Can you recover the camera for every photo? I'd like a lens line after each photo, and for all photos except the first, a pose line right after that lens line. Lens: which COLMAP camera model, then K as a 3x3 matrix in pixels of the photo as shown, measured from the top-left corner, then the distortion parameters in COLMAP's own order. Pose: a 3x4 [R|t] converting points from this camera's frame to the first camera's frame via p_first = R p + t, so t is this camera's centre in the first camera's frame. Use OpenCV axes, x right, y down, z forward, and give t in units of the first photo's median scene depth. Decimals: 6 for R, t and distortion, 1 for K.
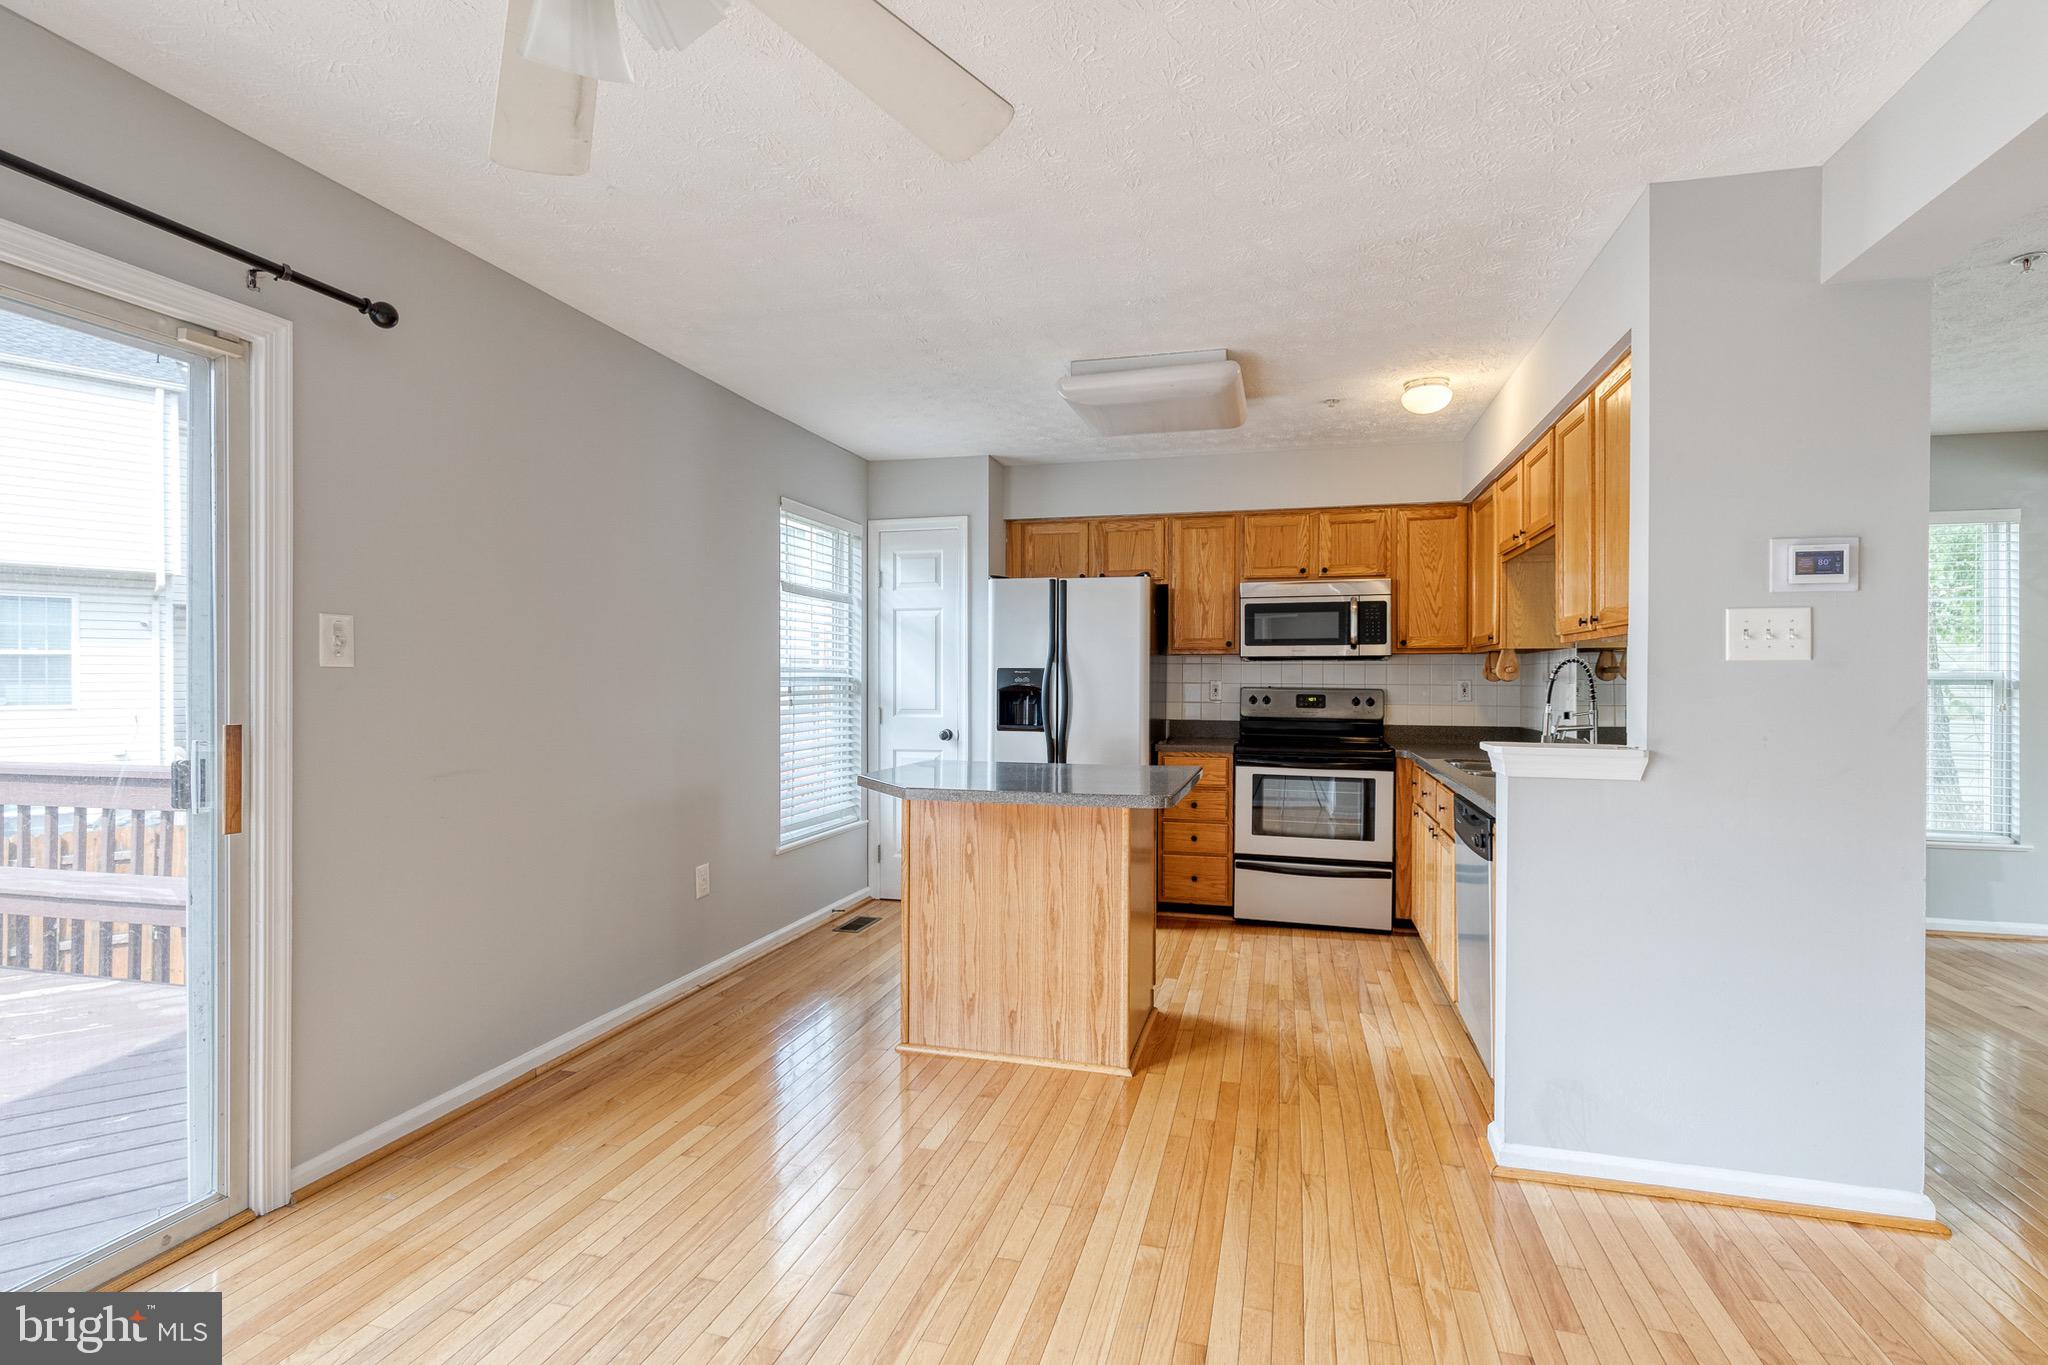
lens RADIAL K [[934.8, 0, 1070.7], [0, 934.8, 679.8], [0, 0, 1]] dist [0.013317, -0.000196]
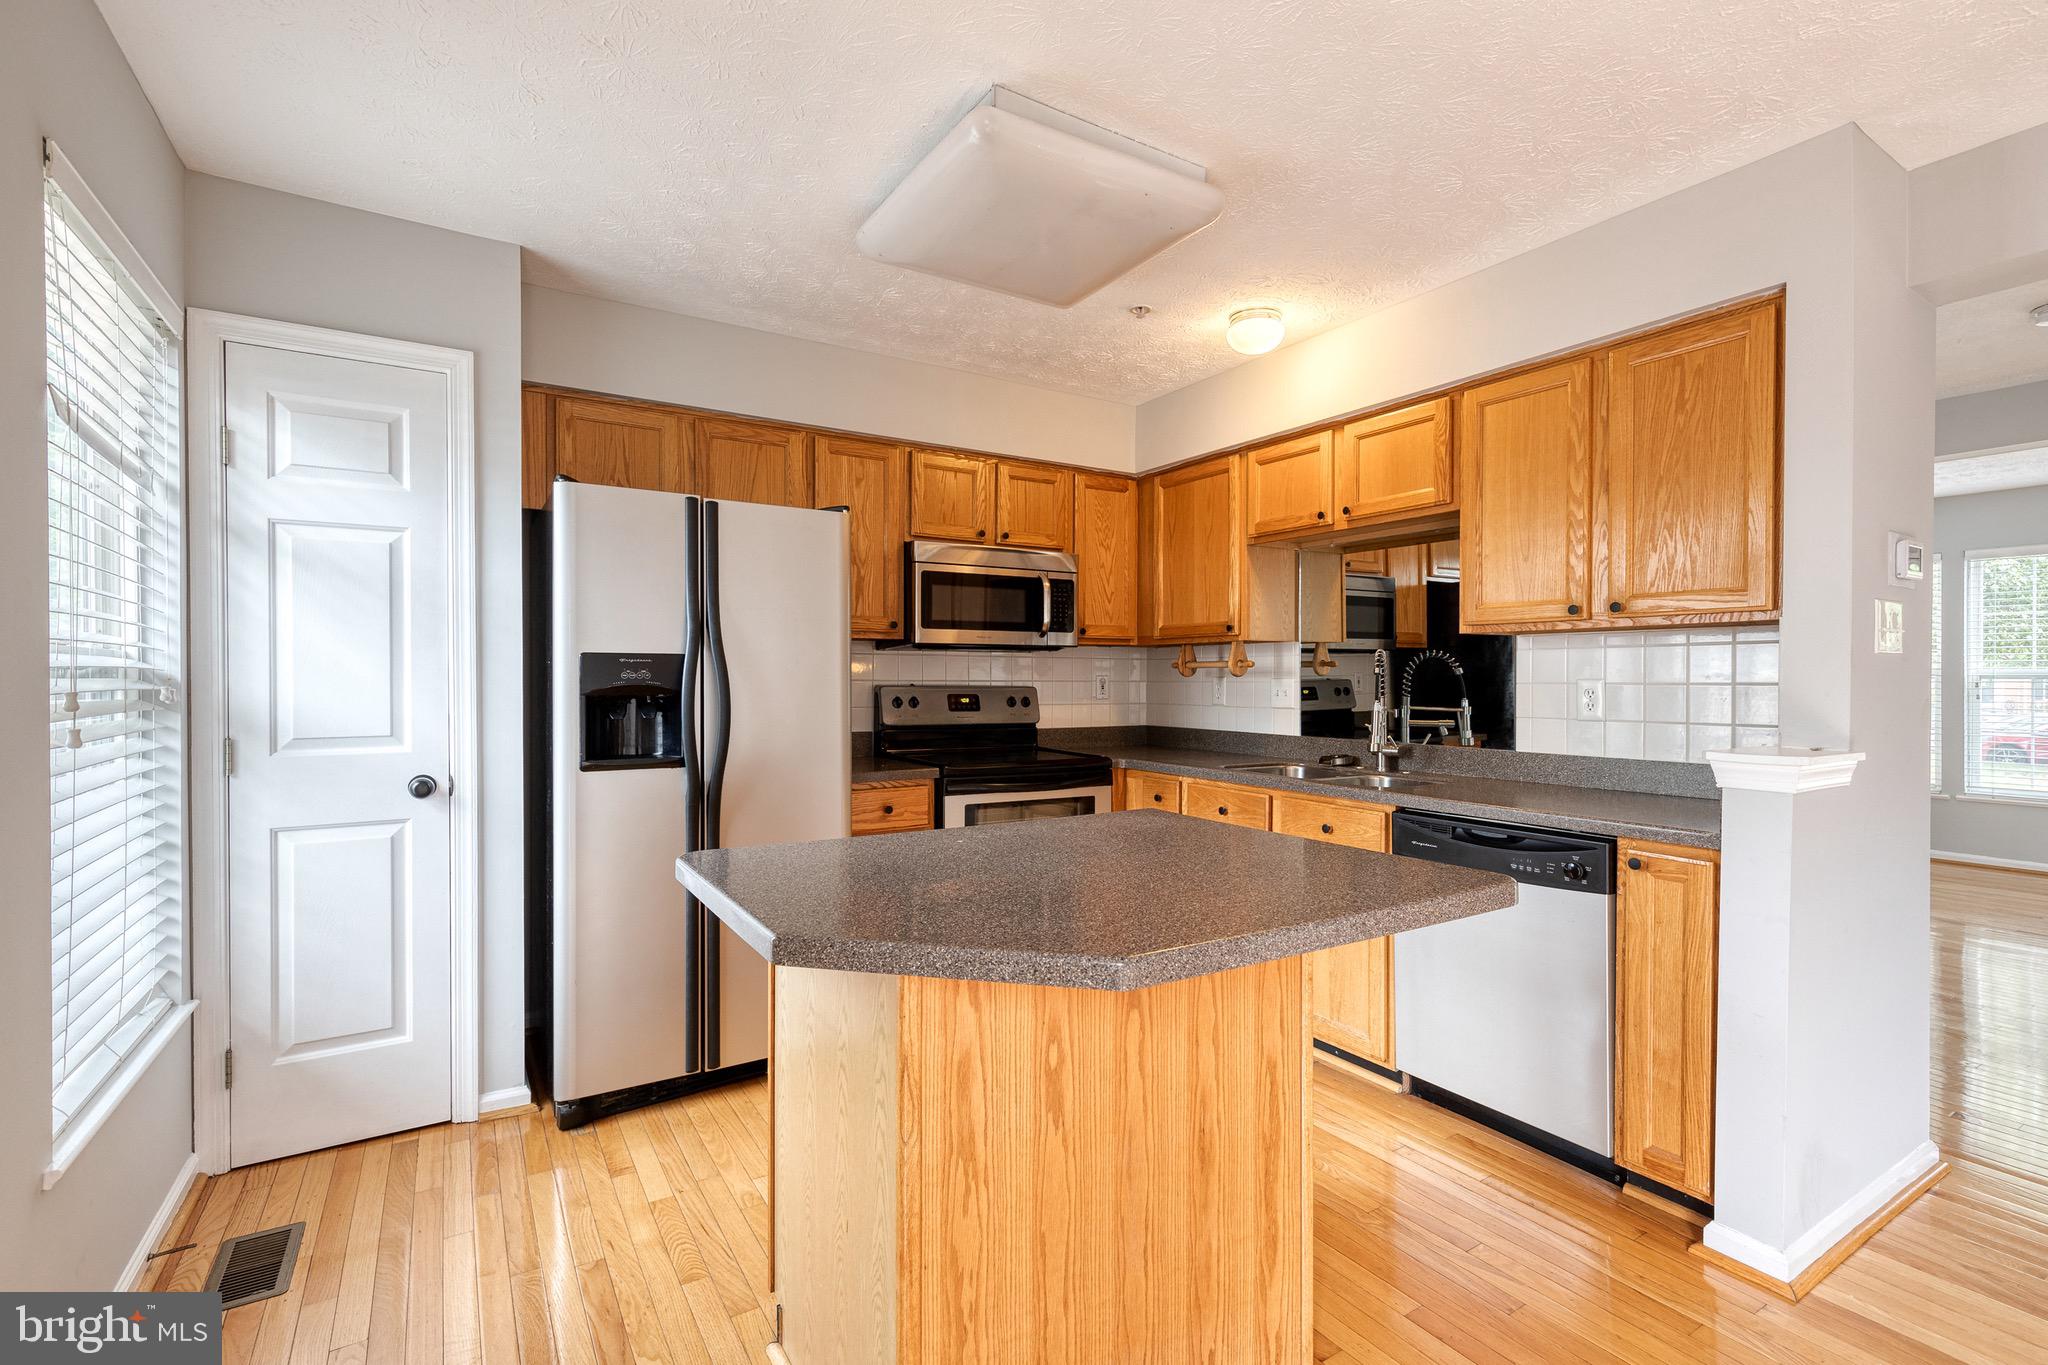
lens RADIAL K [[920.2, 0, 1030.4], [0, 920.2, 683.5], [0, 0, 1]] dist [0.010927, -0.000164]
pose [[0.696565, -0.006056, 0.717468, -0.274341], [0.001134, 0.999972, 0.007339, 0.001216], [-0.717493, -0.004299, 0.696553, 0.454580]]
